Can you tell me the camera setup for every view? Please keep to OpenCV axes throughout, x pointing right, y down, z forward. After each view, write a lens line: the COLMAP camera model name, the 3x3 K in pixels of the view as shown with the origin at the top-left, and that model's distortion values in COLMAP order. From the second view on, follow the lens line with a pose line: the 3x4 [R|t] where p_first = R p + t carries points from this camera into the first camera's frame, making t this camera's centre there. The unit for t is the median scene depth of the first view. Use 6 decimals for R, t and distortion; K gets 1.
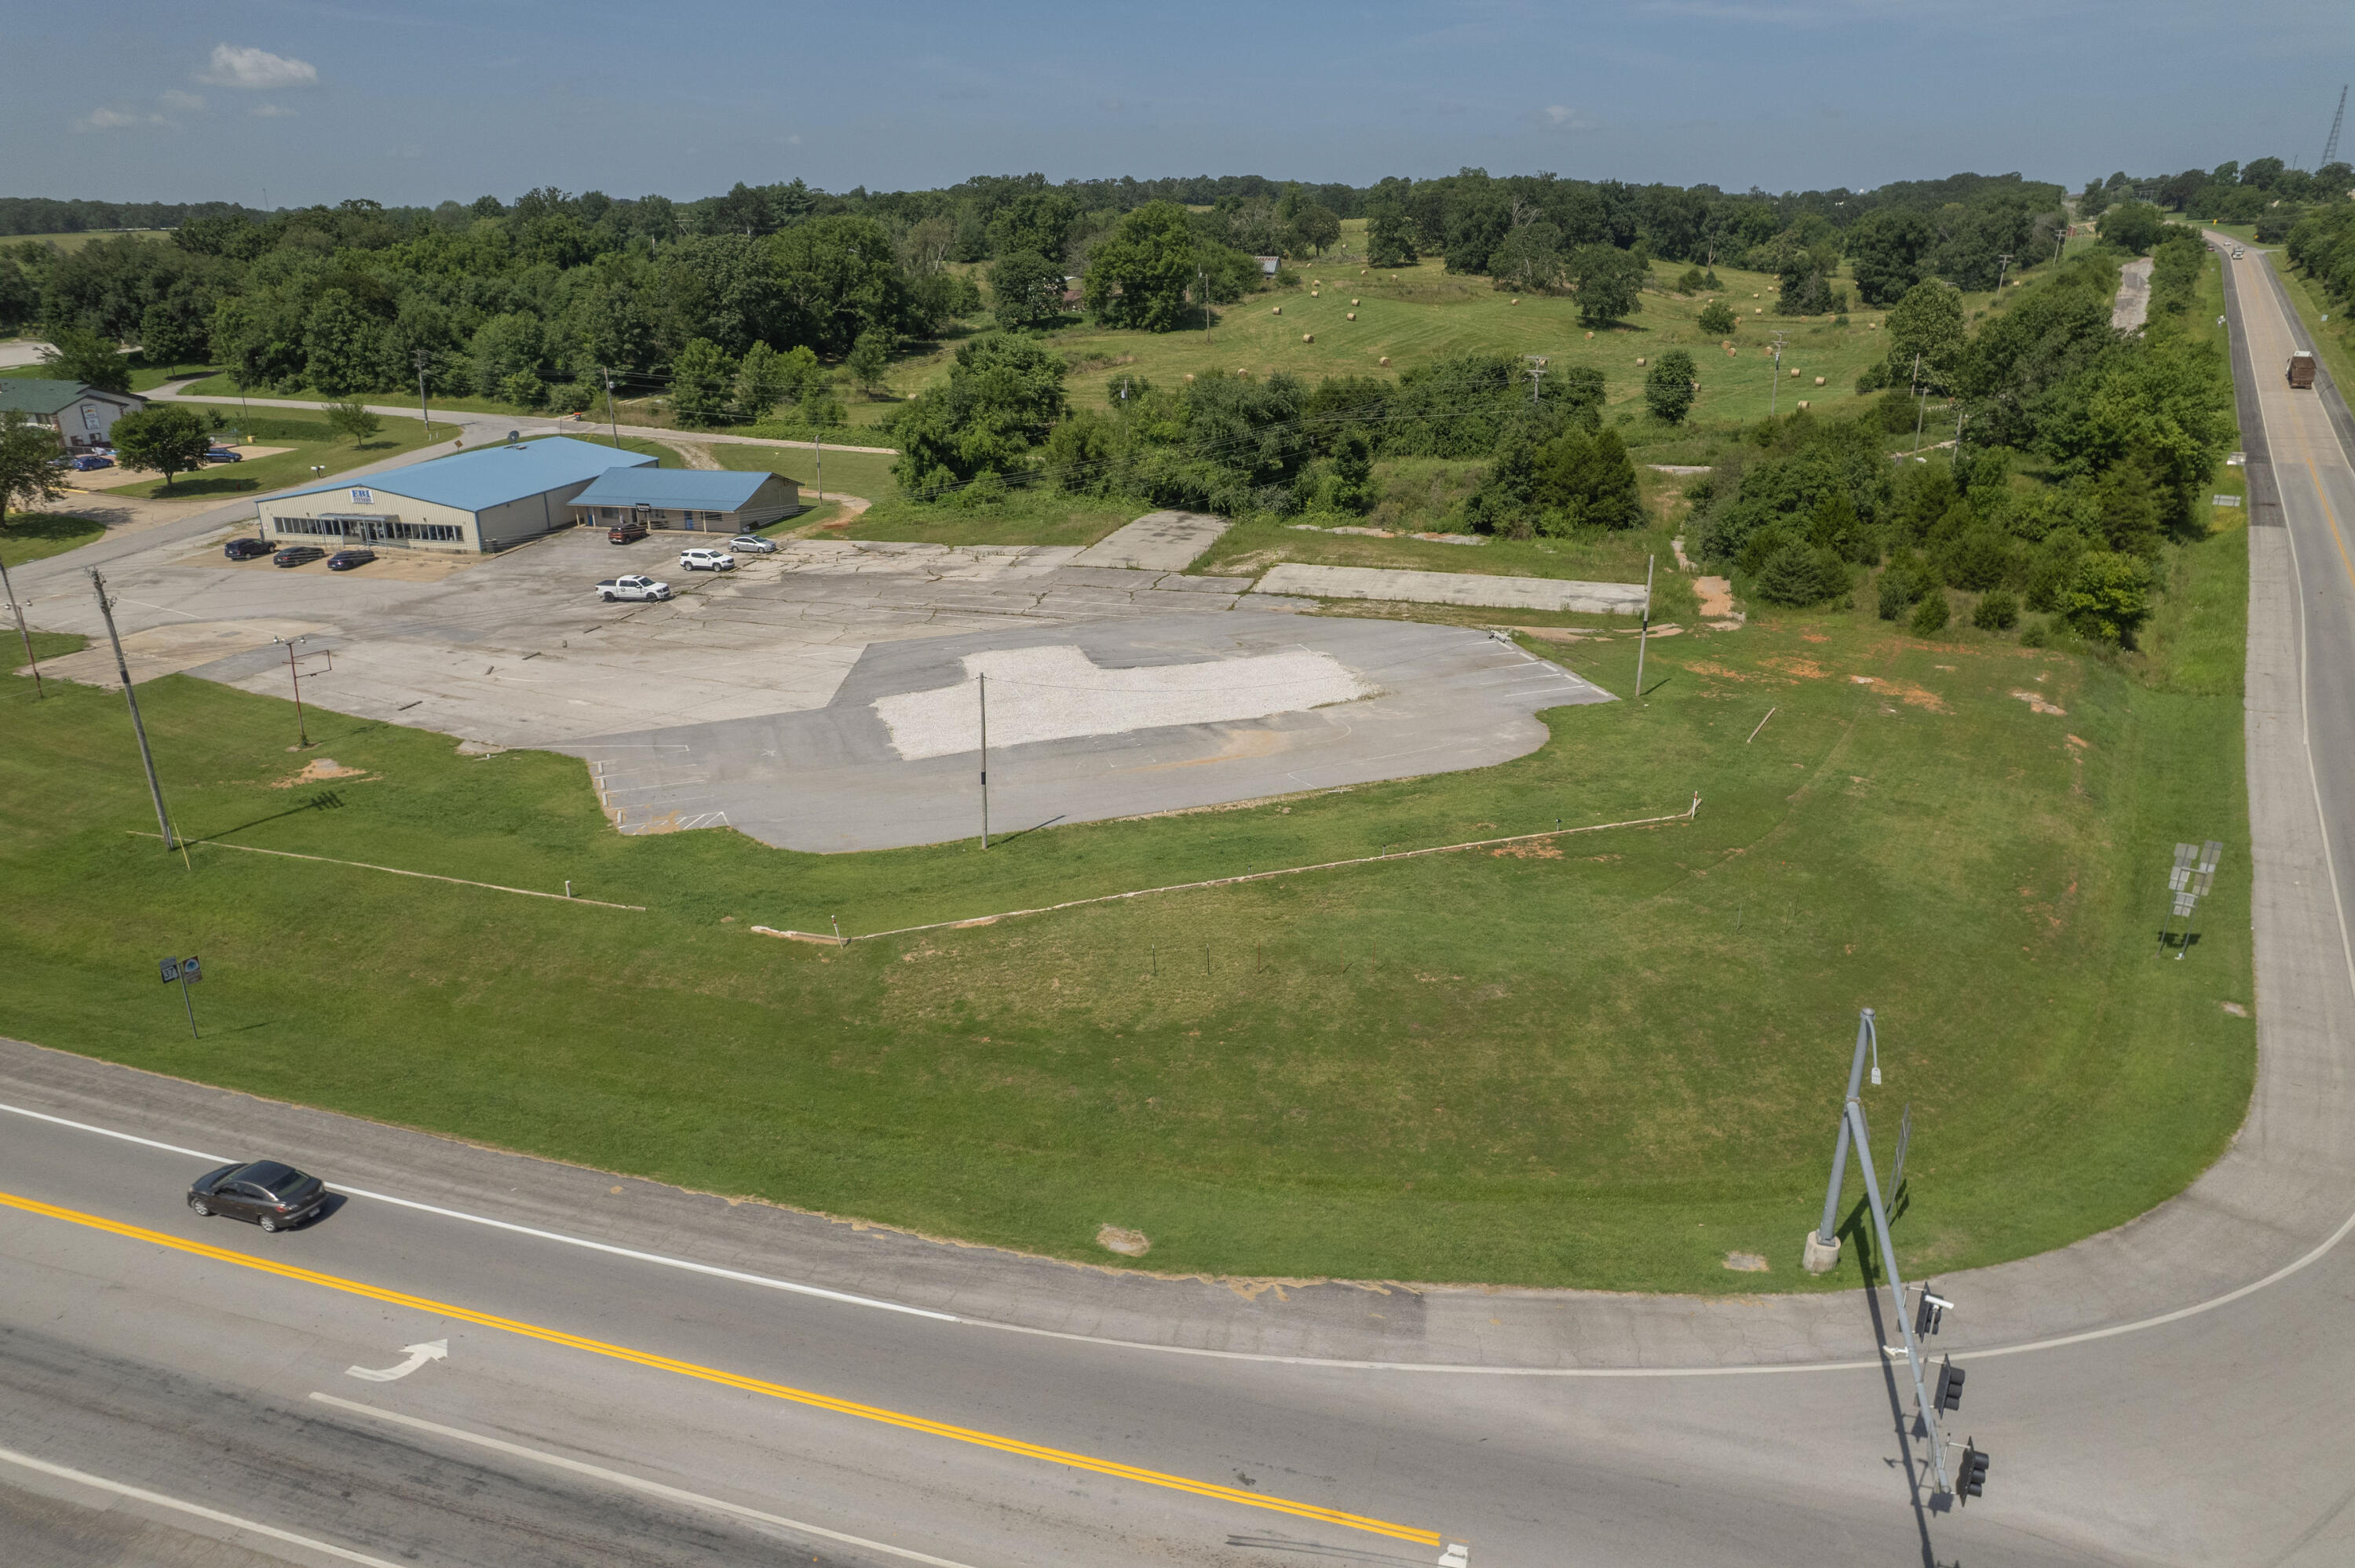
lens RADIAL K [[1495.9, 0, 1171.8], [0, 1495.9, 777.7], [0, 0, 1]] dist [-0.077080, 0.063174]
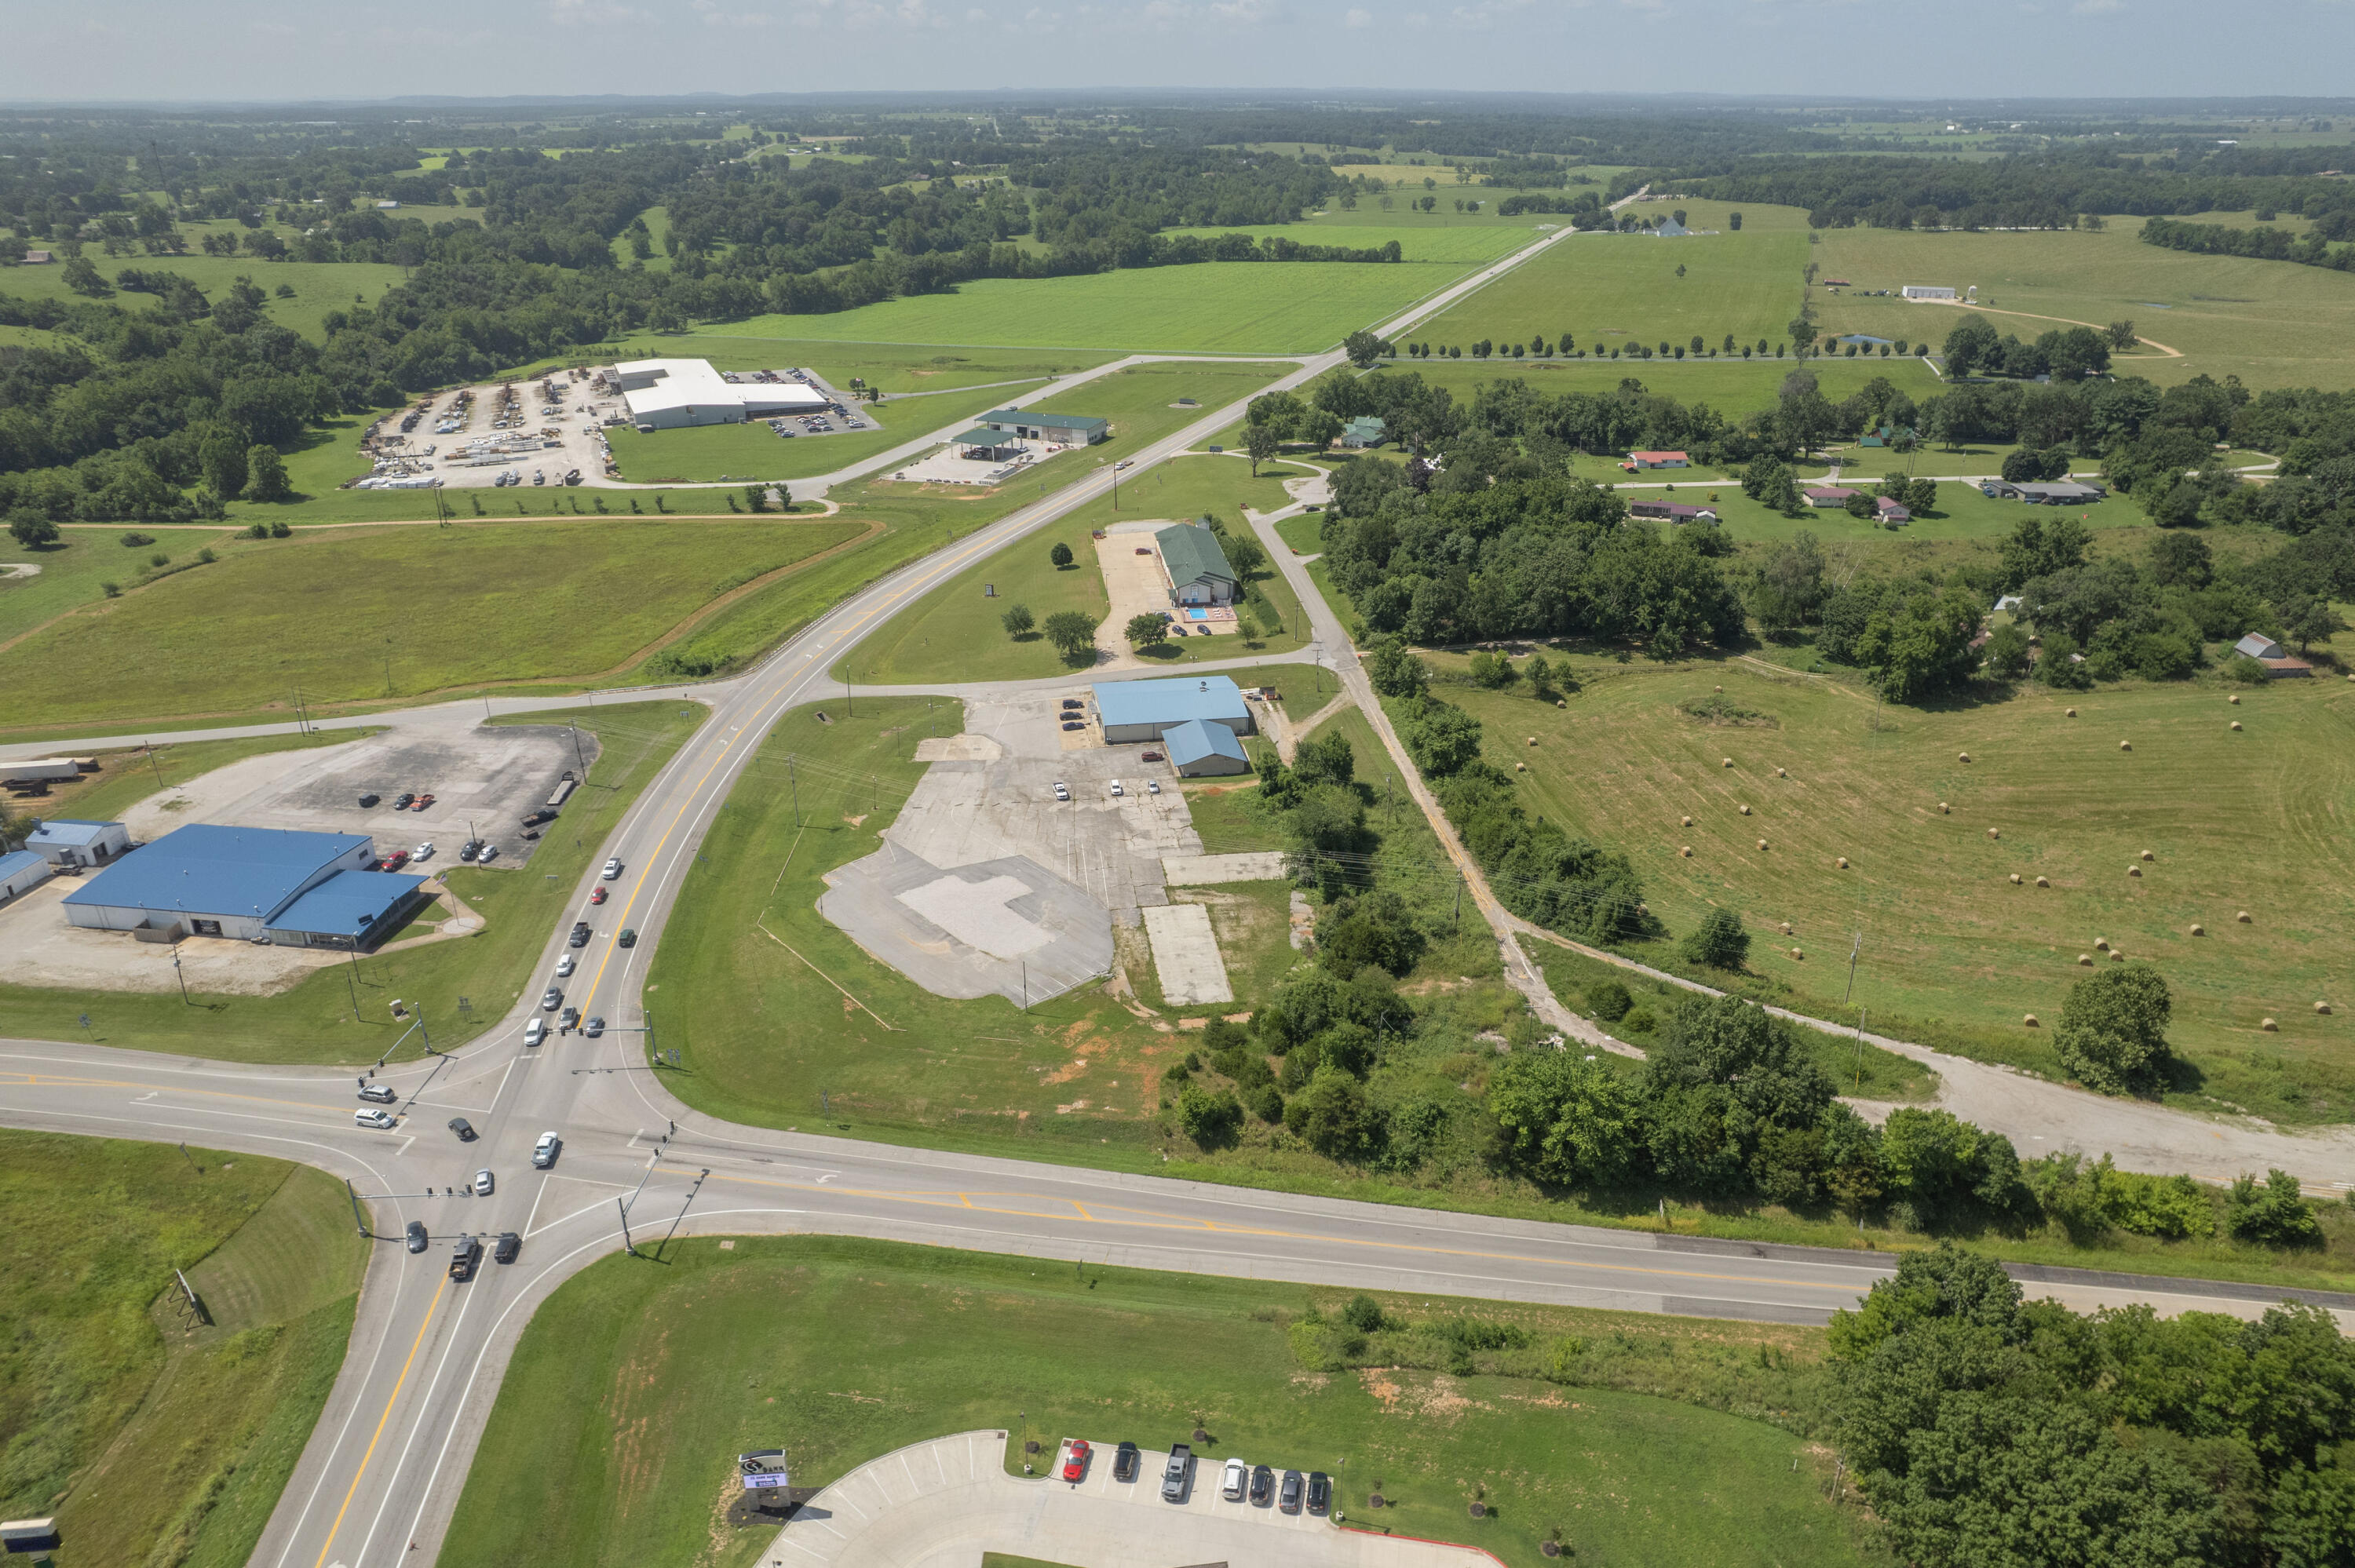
lens RADIAL K [[1523.4, 0, 1168.8], [0, 1523.4, 756.7], [0, 0, 1]] dist [-0.078071, 0.070836]
pose [[0.380047, 0.371897, -0.846910, 1.472503], [-0.325581, 0.910800, 0.253850, -0.714235], [0.865772, 0.179263, 0.467230, -0.012182]]
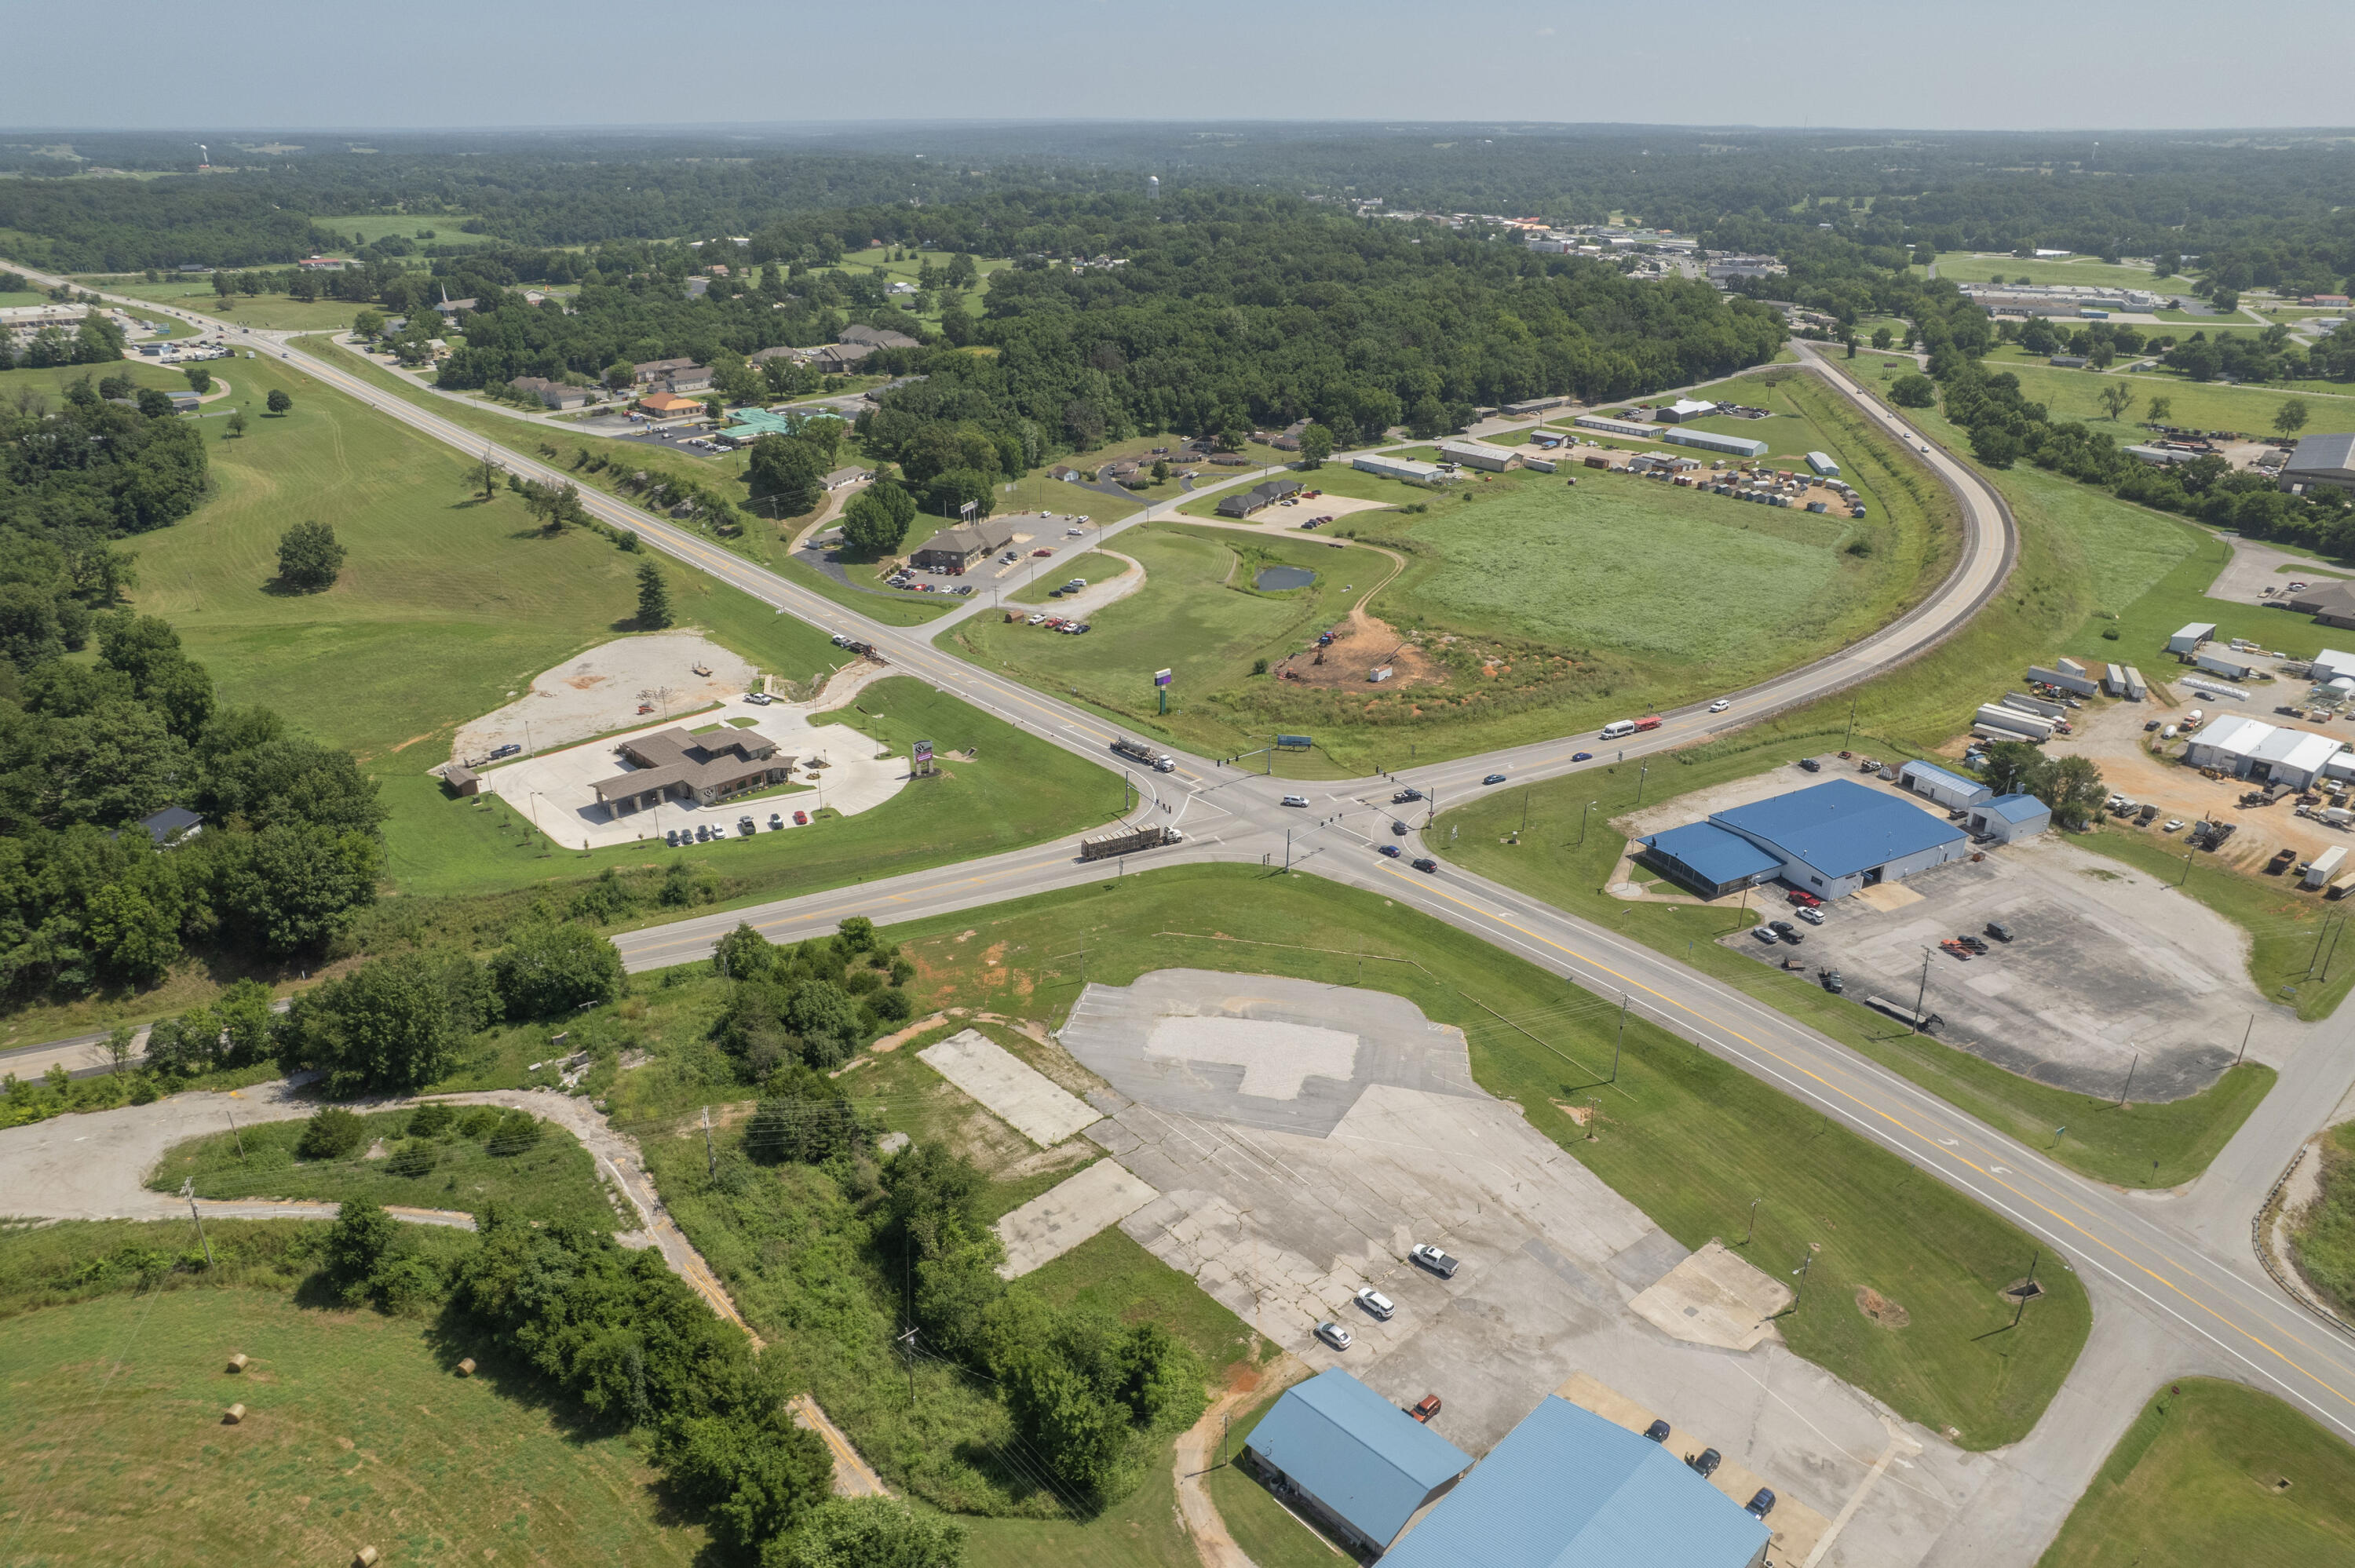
lens RADIAL K [[1523.4, 0, 1168.8], [0, 1523.4, 756.7], [0, 0, 1]] dist [-0.078071, 0.070836]
pose [[-0.851249, -0.211725, 0.480154, -0.625974], [0.182281, 0.738717, 0.648899, -1.271058], [-0.492086, 0.639898, -0.590239, 1.408815]]
